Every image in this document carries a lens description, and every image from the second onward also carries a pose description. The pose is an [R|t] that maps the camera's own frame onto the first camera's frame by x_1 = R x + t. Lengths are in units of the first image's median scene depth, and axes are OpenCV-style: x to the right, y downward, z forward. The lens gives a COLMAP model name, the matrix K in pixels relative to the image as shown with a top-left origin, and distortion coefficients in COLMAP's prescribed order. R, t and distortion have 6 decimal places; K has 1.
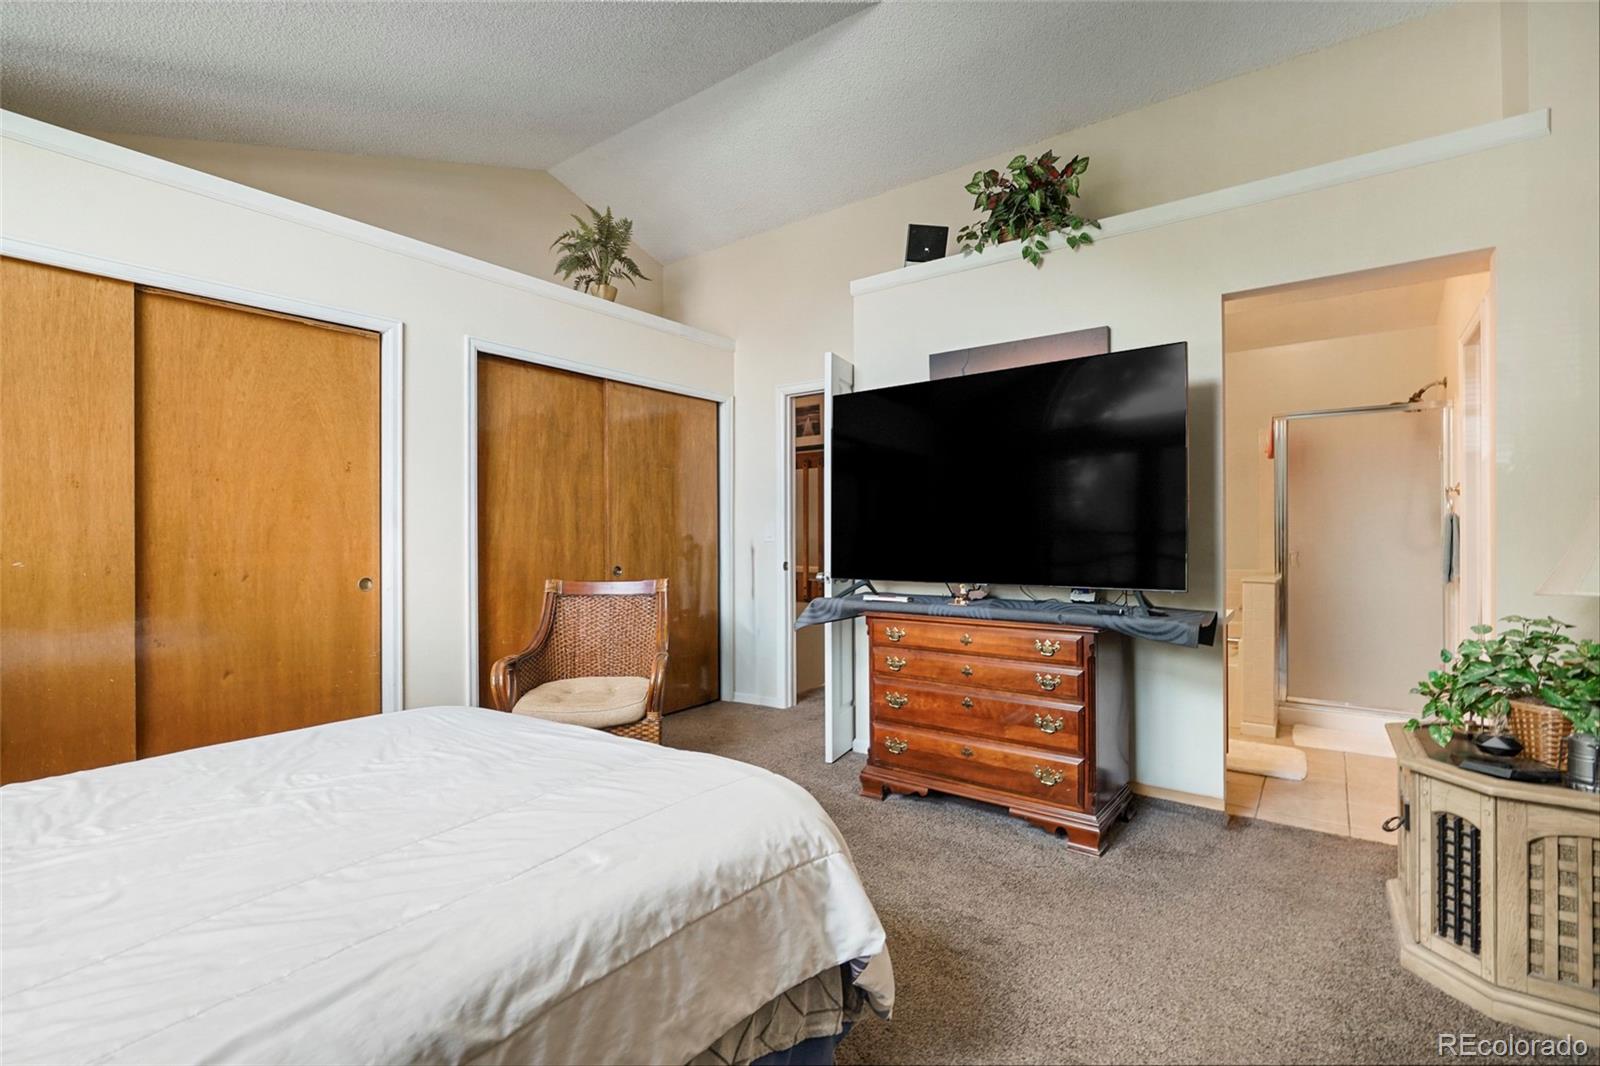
lens RADIAL K [[724.6, 0, 798.1], [0, 724.6, 527.5], [0, 0, 1]] dist [-0.003754, 0.000196]
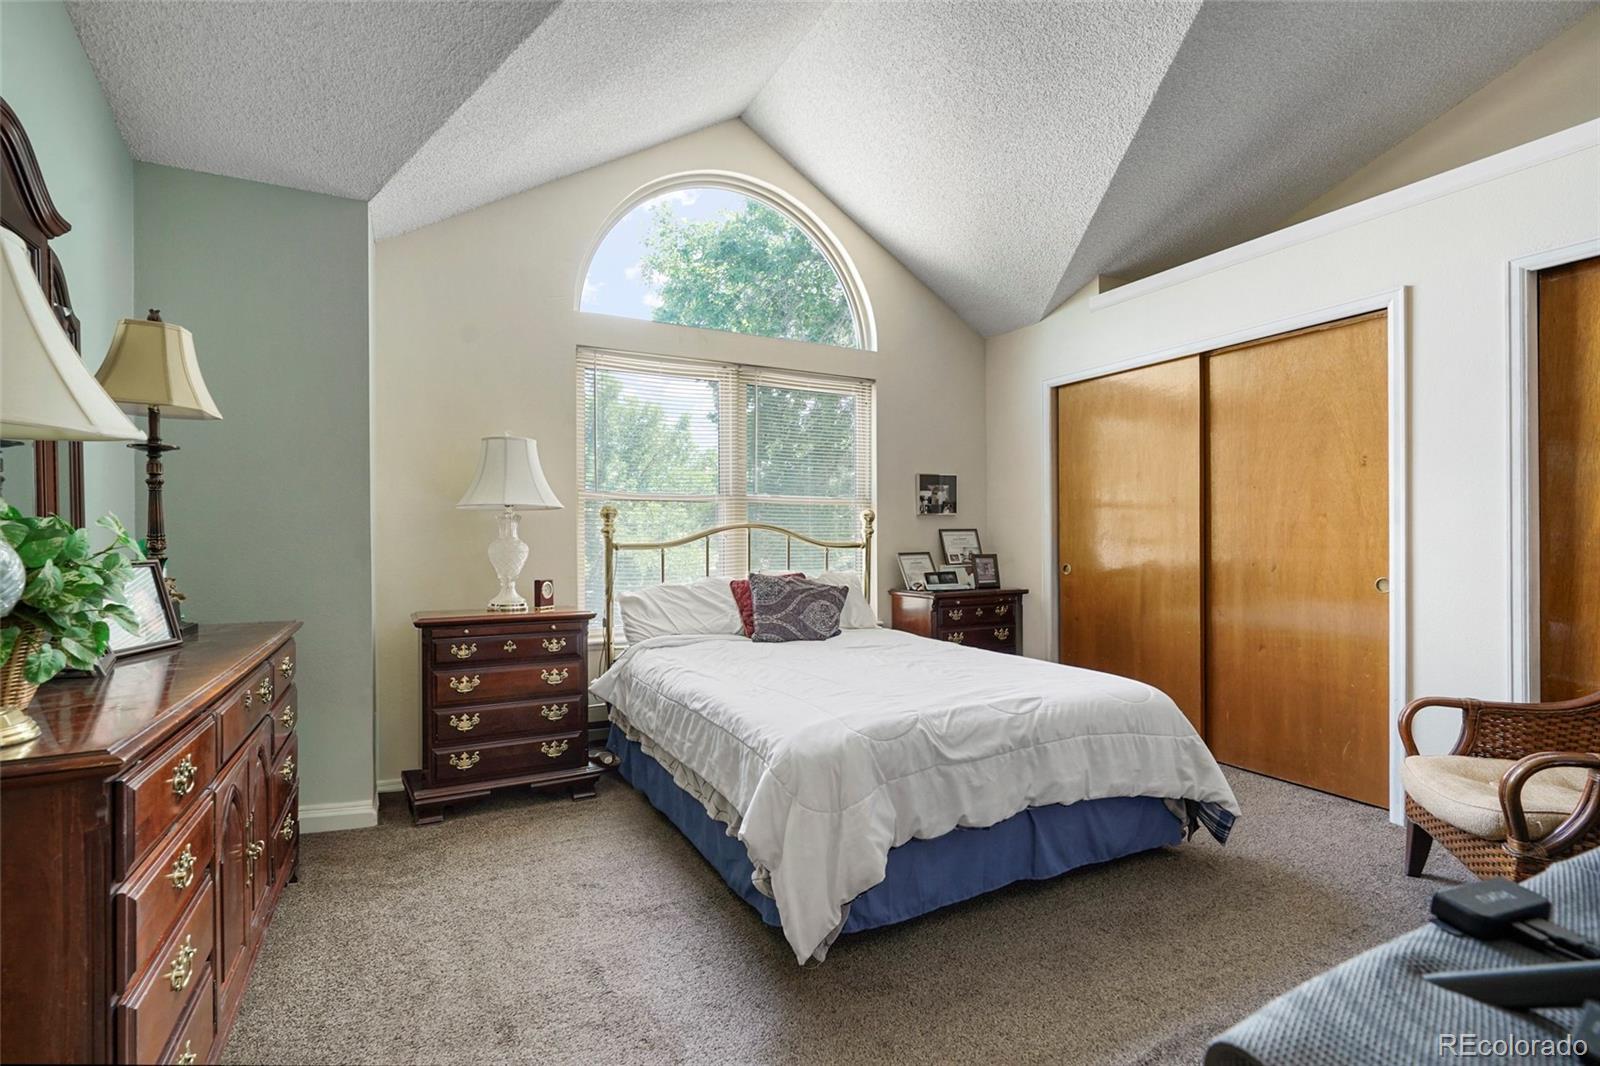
lens RADIAL K [[724.6, 0, 796.8], [0, 724.6, 538.9], [0, 0, 1]] dist [-0.003754, 0.000196]
pose [[-0.418077, 0.011015, -0.908345, 0.598130], [0.011685, 0.999909, 0.006747, 0.004136], [0.908337, -0.007794, -0.418167, 0.766710]]
